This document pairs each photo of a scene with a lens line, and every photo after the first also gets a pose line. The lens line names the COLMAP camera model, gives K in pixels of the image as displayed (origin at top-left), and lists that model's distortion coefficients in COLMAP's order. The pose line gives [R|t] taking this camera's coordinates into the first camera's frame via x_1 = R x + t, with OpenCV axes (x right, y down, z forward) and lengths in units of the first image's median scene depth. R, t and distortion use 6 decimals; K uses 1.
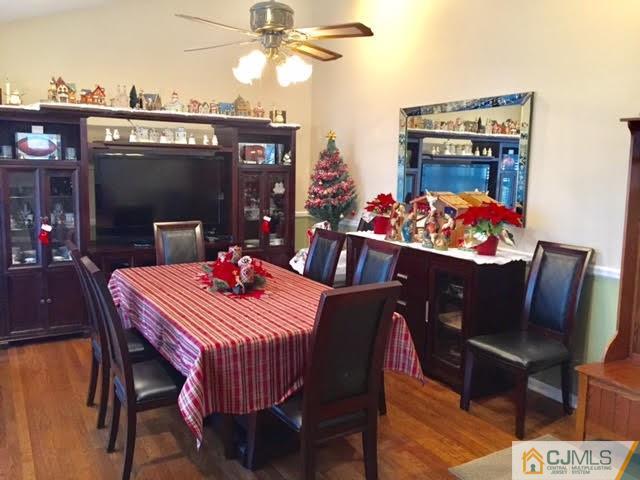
lens RADIAL K [[549.4, 0, 322.5], [0, 549.4, 237.6], [0, 0, 1]] dist [0.082849, -0.120450]
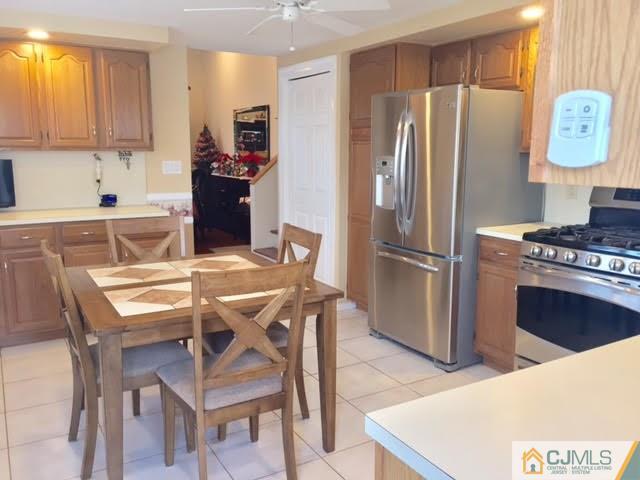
lens RADIAL K [[549.4, 0, 322.5], [0, 549.4, 237.6], [0, 0, 1]] dist [0.082849, -0.120450]
pose [[0.999789, -0.014141, -0.014901, 0.493329], [0.014564, 0.999483, 0.028659, 0.171868], [0.014488, -0.028870, 0.999478, -0.996158]]
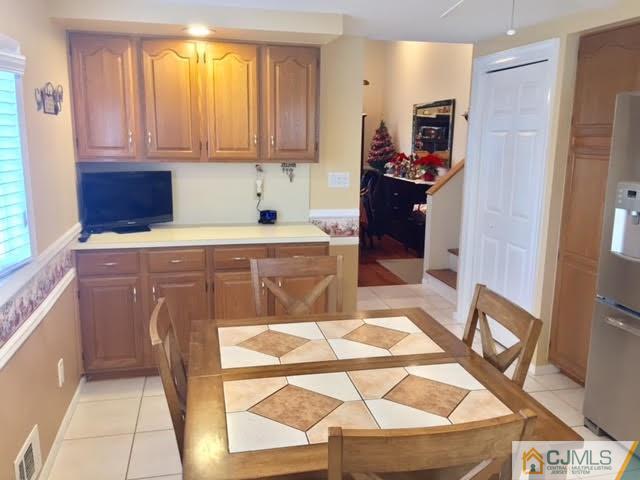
lens RADIAL K [[549.4, 0, 322.5], [0, 549.4, 237.6], [0, 0, 1]] dist [0.082849, -0.120450]
pose [[0.947434, 0.050320, -0.315968, 0.459409], [-0.035880, 0.998036, 0.051358, 0.115567], [0.317932, -0.037321, 0.947379, -0.819212]]
